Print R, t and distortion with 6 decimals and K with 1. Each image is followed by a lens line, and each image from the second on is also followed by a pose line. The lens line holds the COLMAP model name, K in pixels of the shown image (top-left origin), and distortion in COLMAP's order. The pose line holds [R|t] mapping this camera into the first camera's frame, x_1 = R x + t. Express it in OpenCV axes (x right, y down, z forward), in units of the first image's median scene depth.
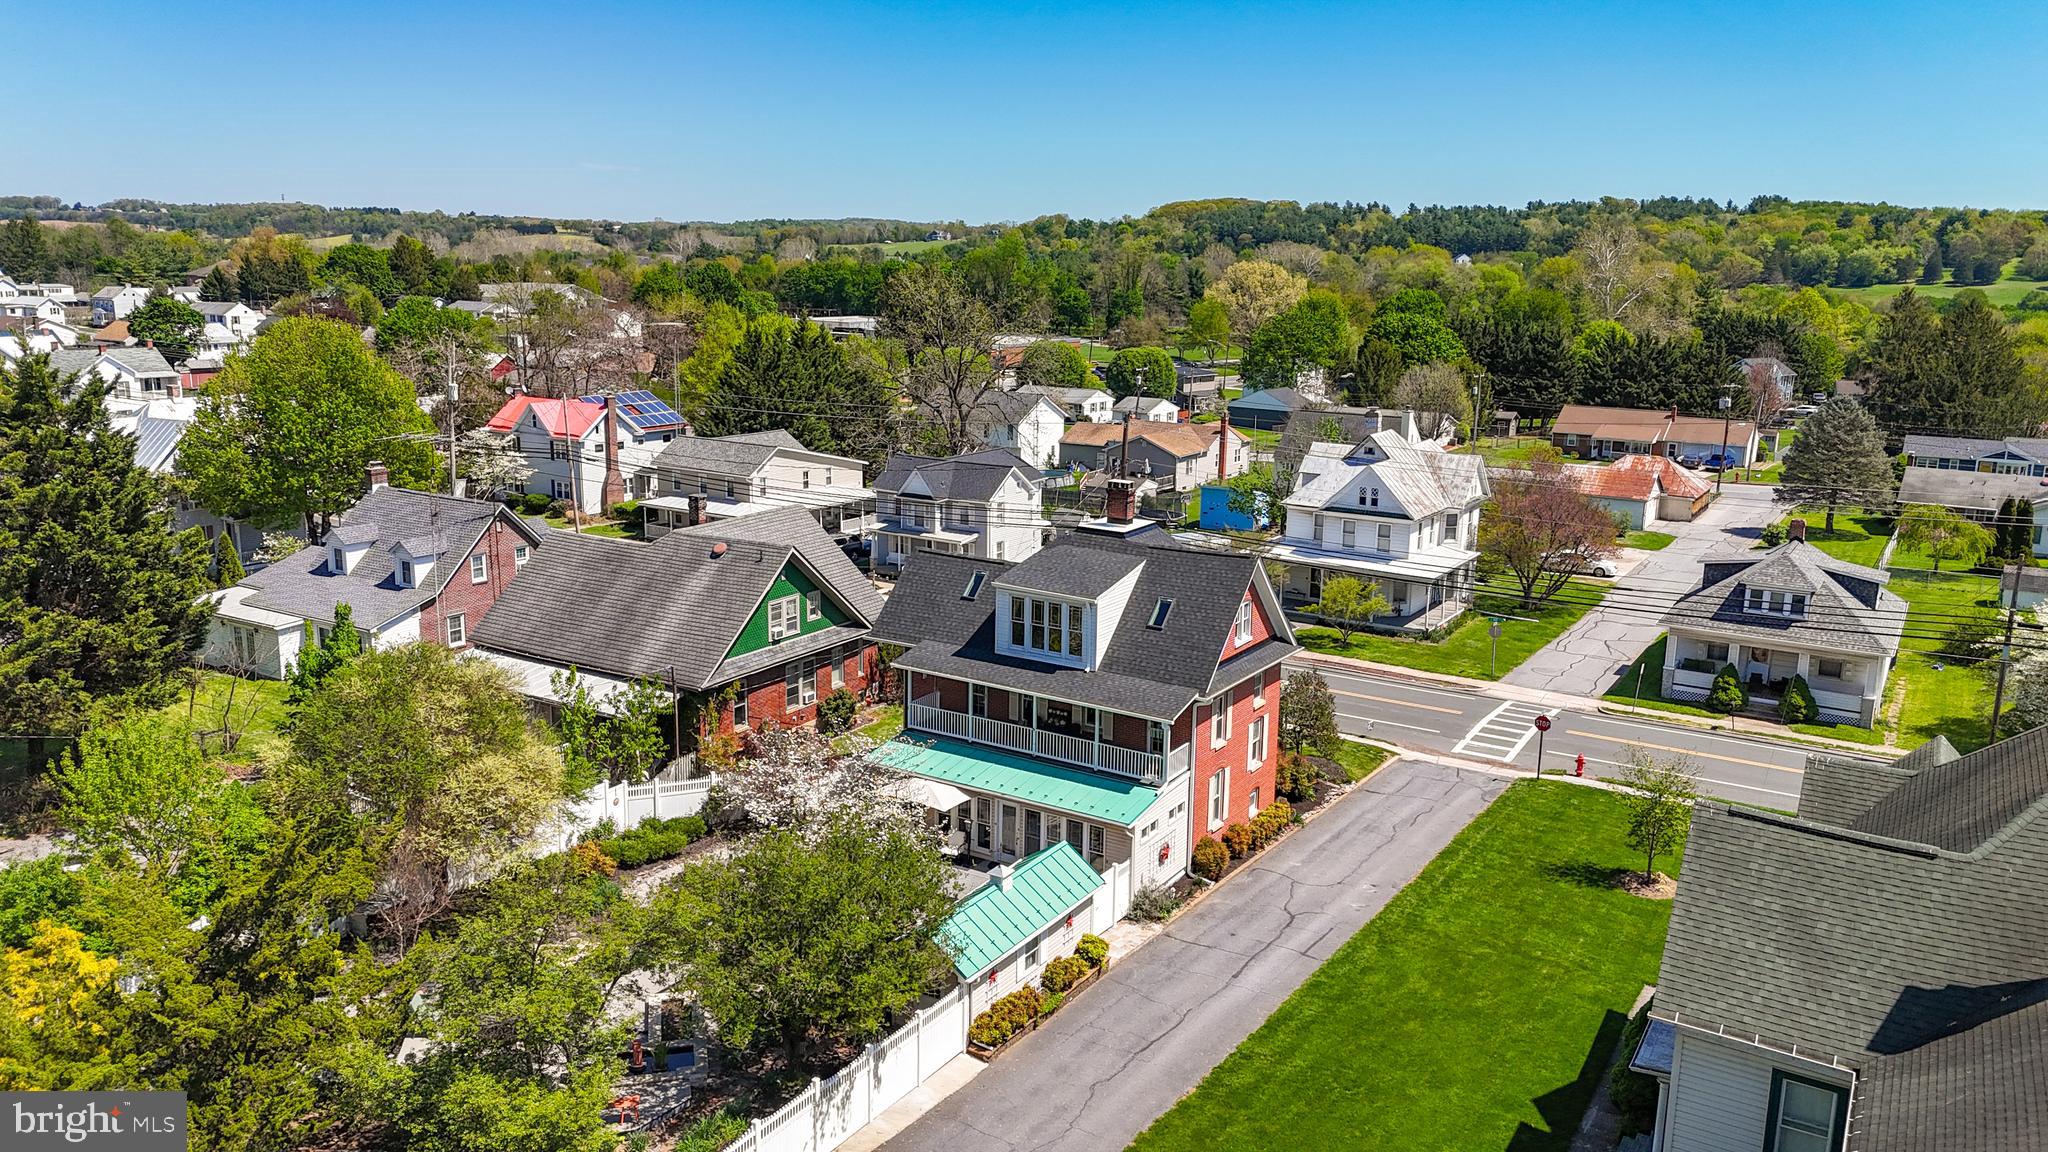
lens RADIAL K [[1499.8, 0, 1029.9], [0, 1499.8, 572.4], [0, 0, 1]] dist [0.075837, -0.064593]
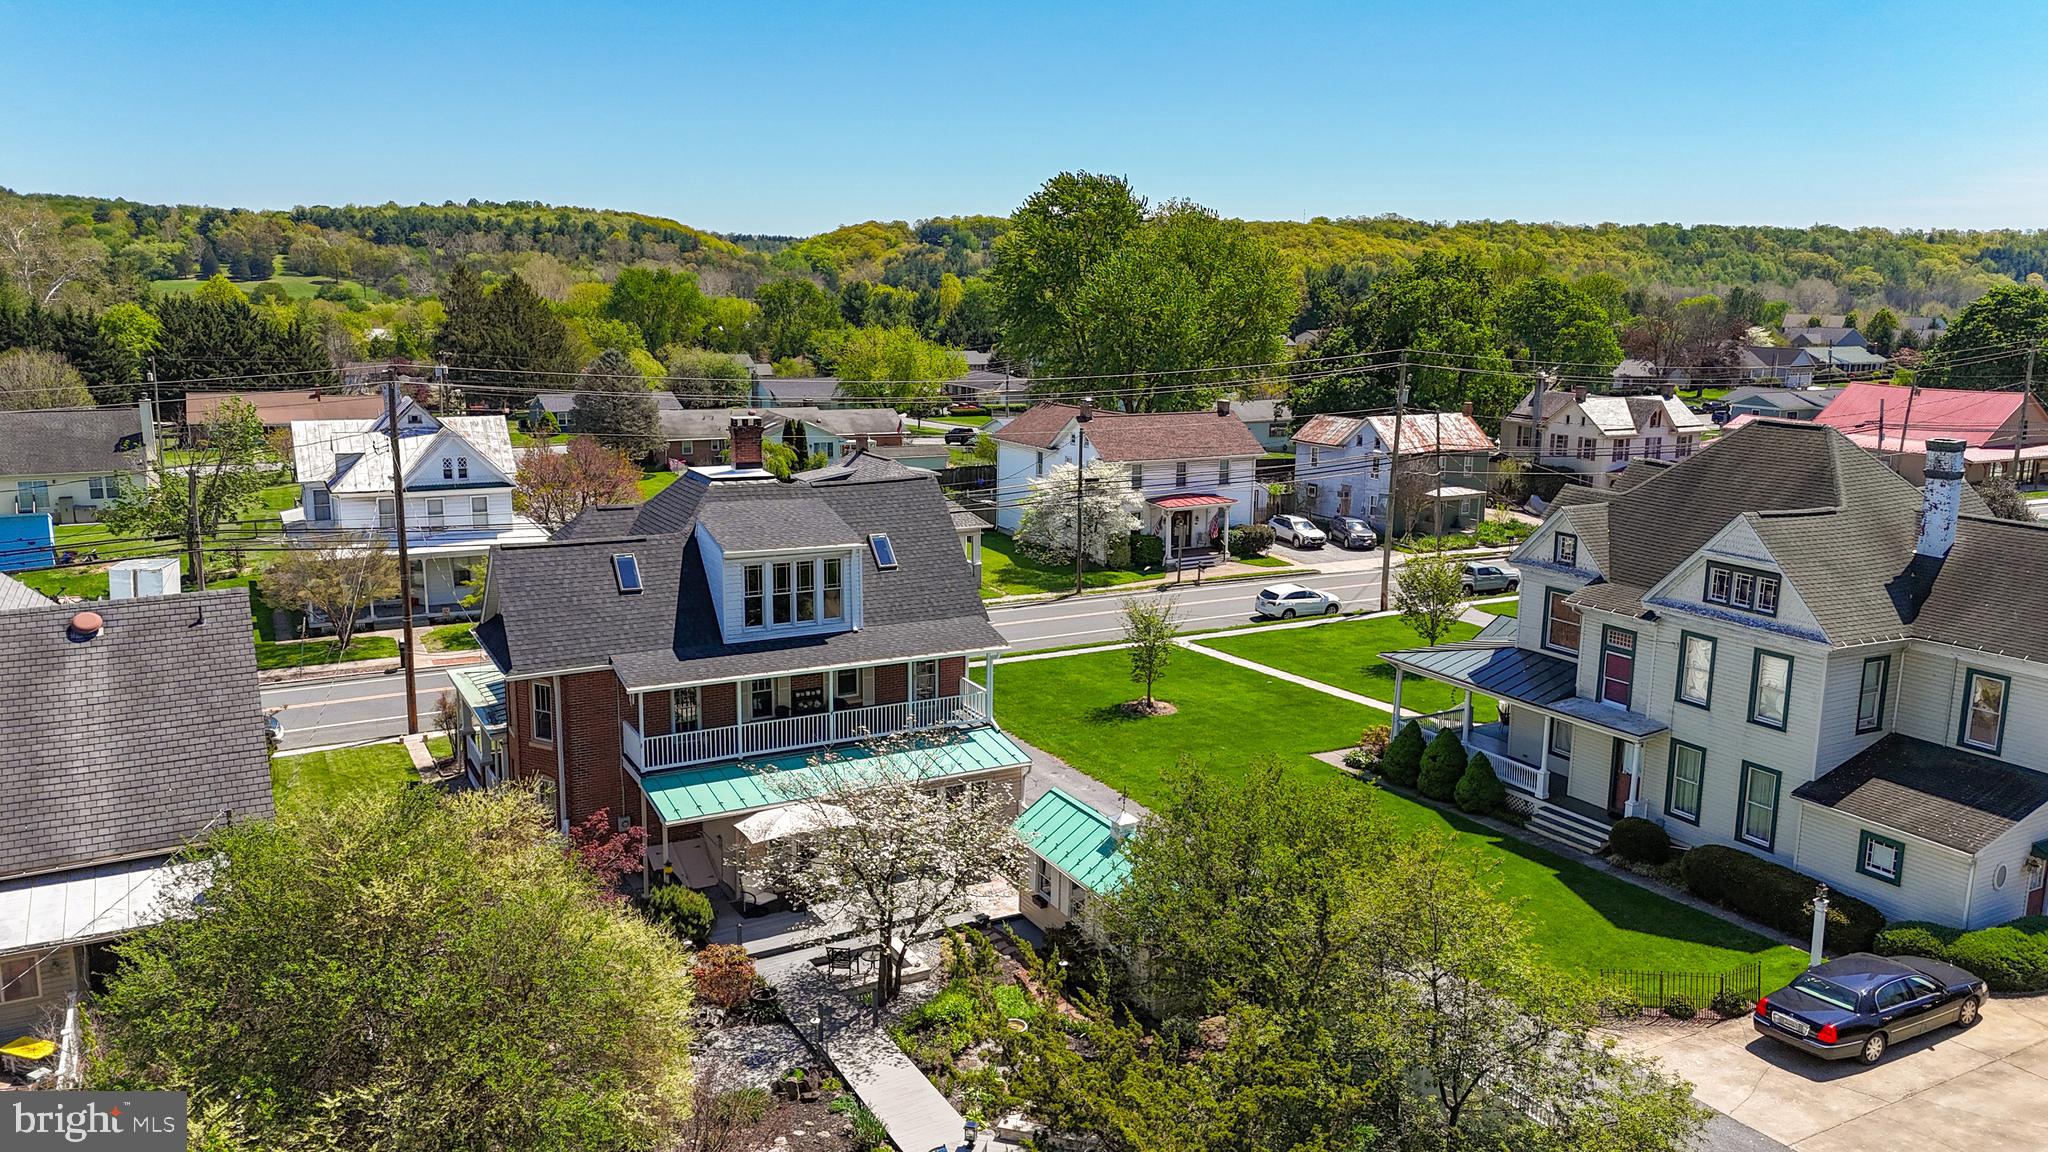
lens RADIAL K [[1495.7, 0, 1032.5], [0, 1495.7, 573.4], [0, 0, 1]] dist [0.082067, -0.071551]
pose [[0.497059, -0.180462, 0.848743, -0.363889], [0.180246, 0.978272, 0.102443, -0.020424], [-0.848789, 0.102062, 0.518787, 0.270032]]
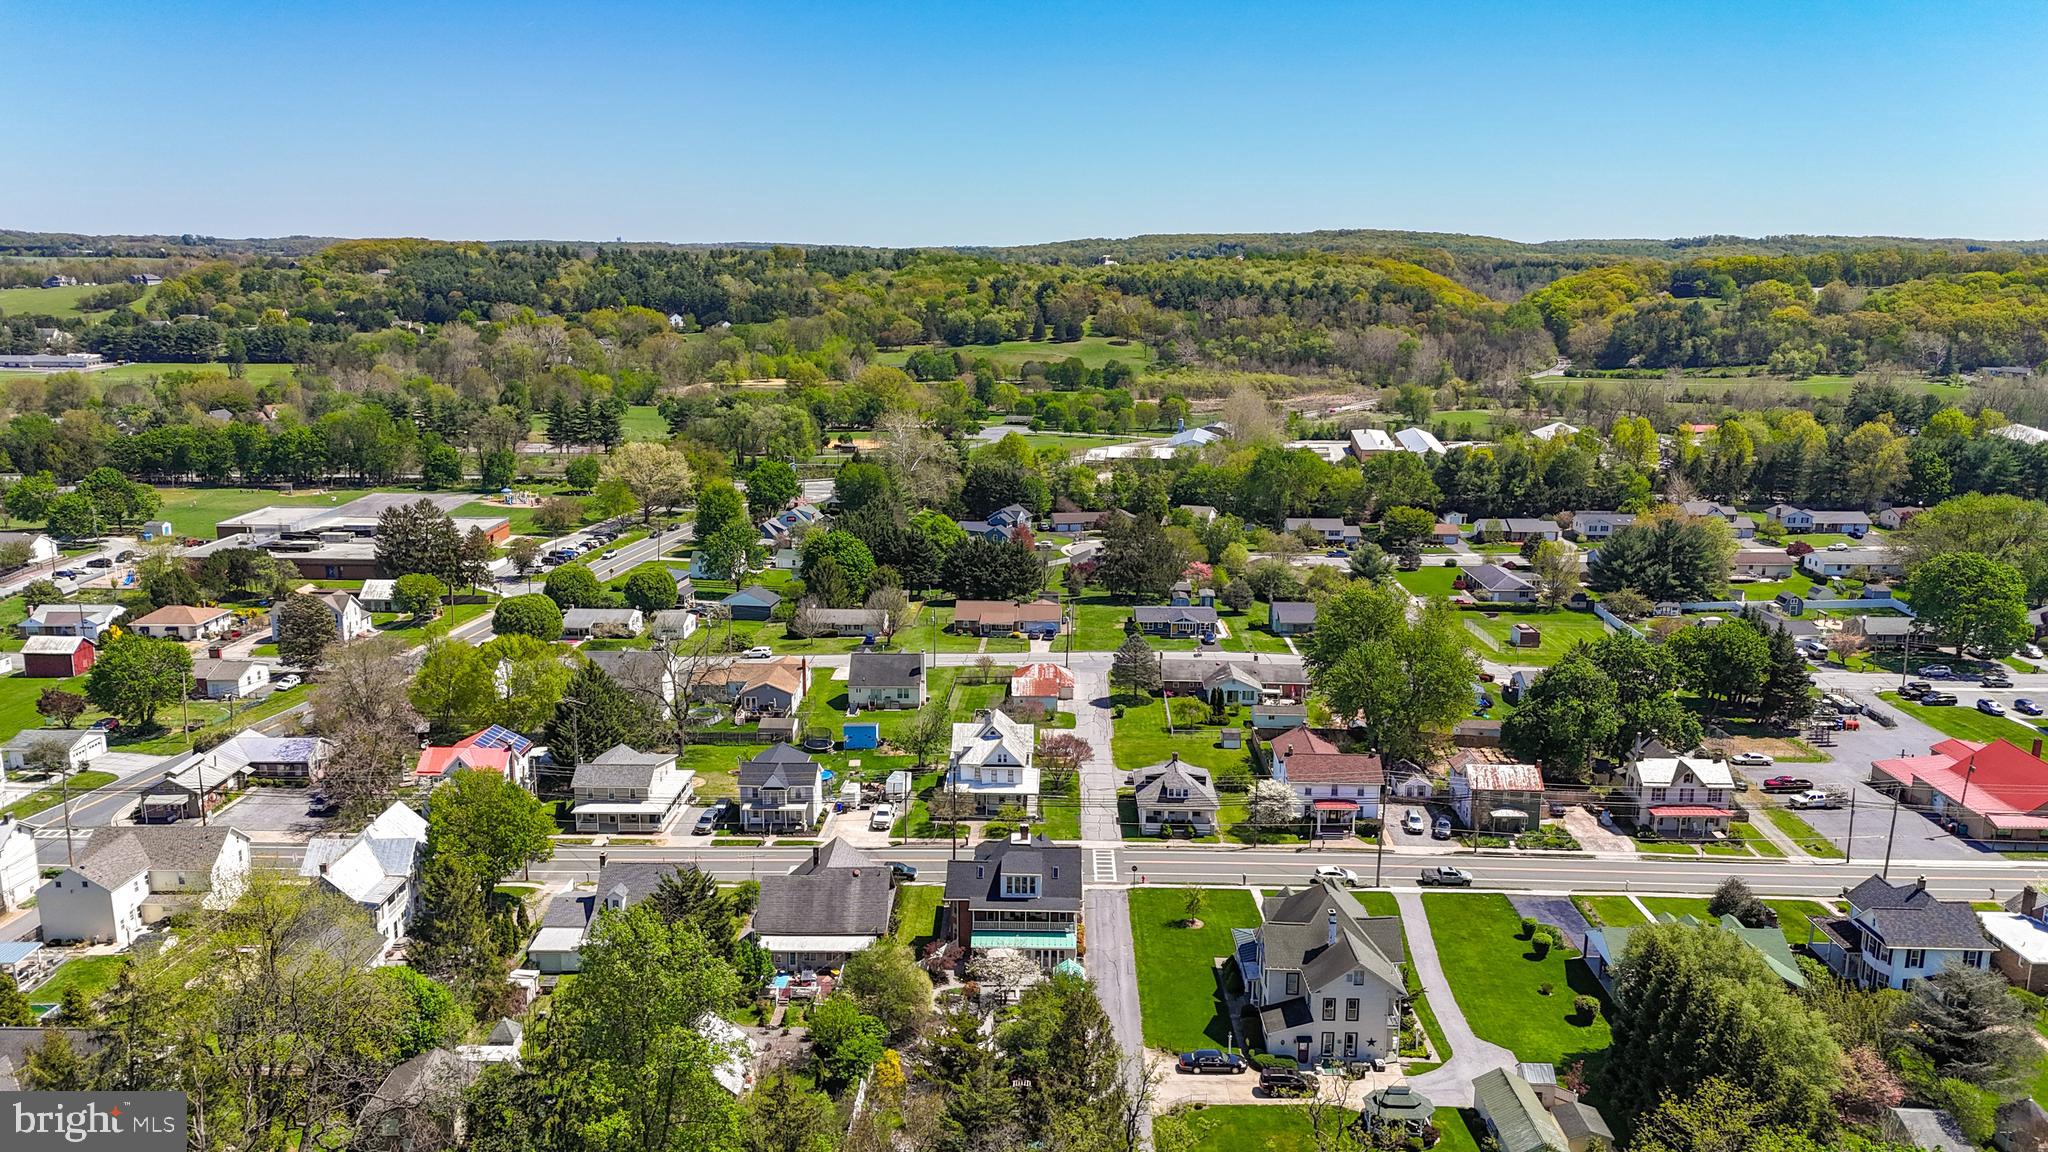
lens RADIAL K [[1495.7, 0, 1032.5], [0, 1495.7, 573.4], [0, 0, 1]] dist [0.082067, -0.071551]
pose [[0.855571, -0.118959, 0.503832, -0.805022], [0.115884, 0.992552, 0.037564, -0.396331], [-0.504548, 0.026247, 0.862984, -0.910945]]
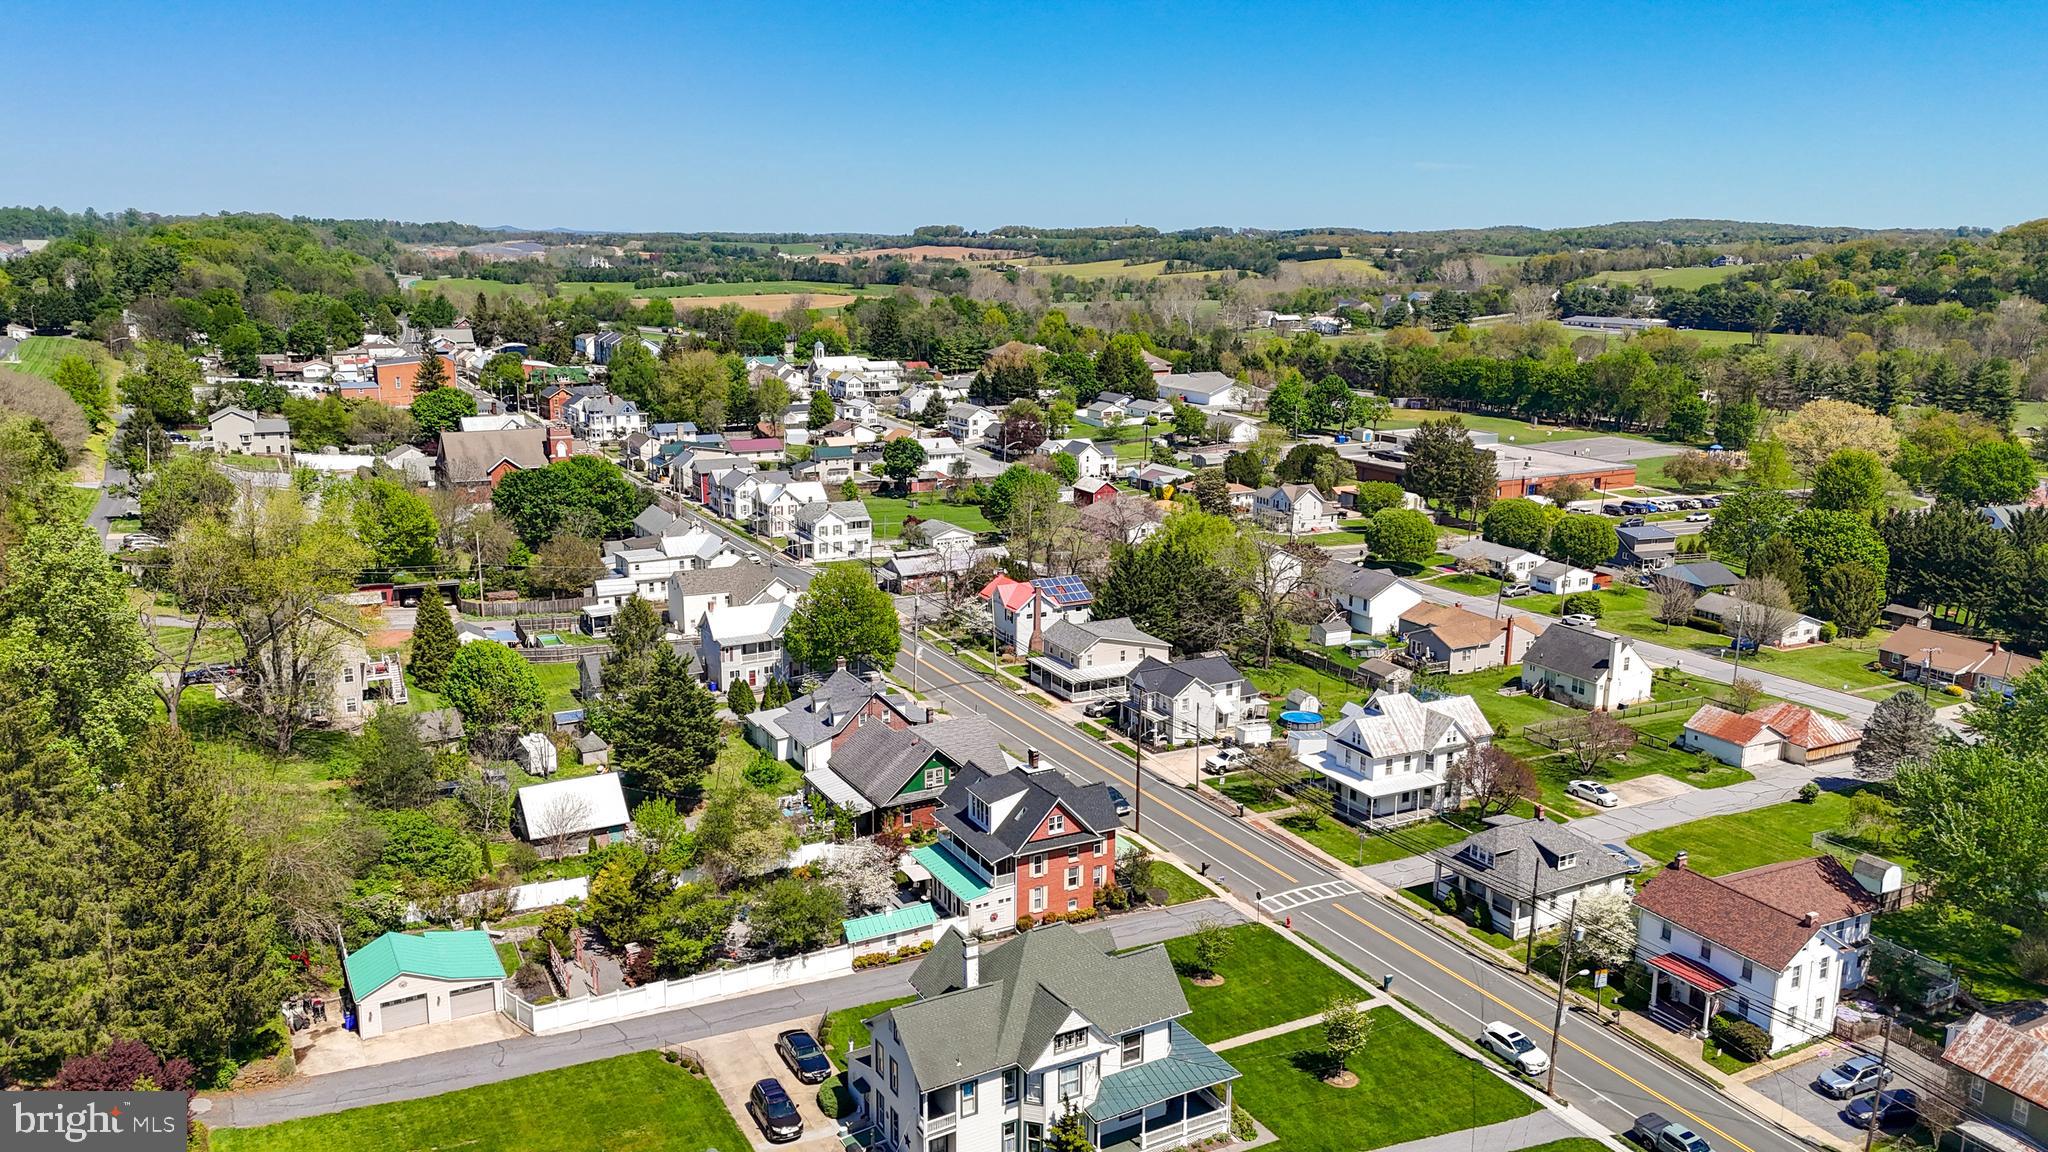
lens RADIAL K [[1495.7, 0, 1032.5], [0, 1495.7, 573.4], [0, 0, 1]] dist [0.082067, -0.071551]
pose [[0.870050, 0.101453, -0.482410, 0.688511], [-0.100106, 0.994565, 0.028614, -0.239941], [0.482692, 0.023396, 0.875478, -0.598724]]
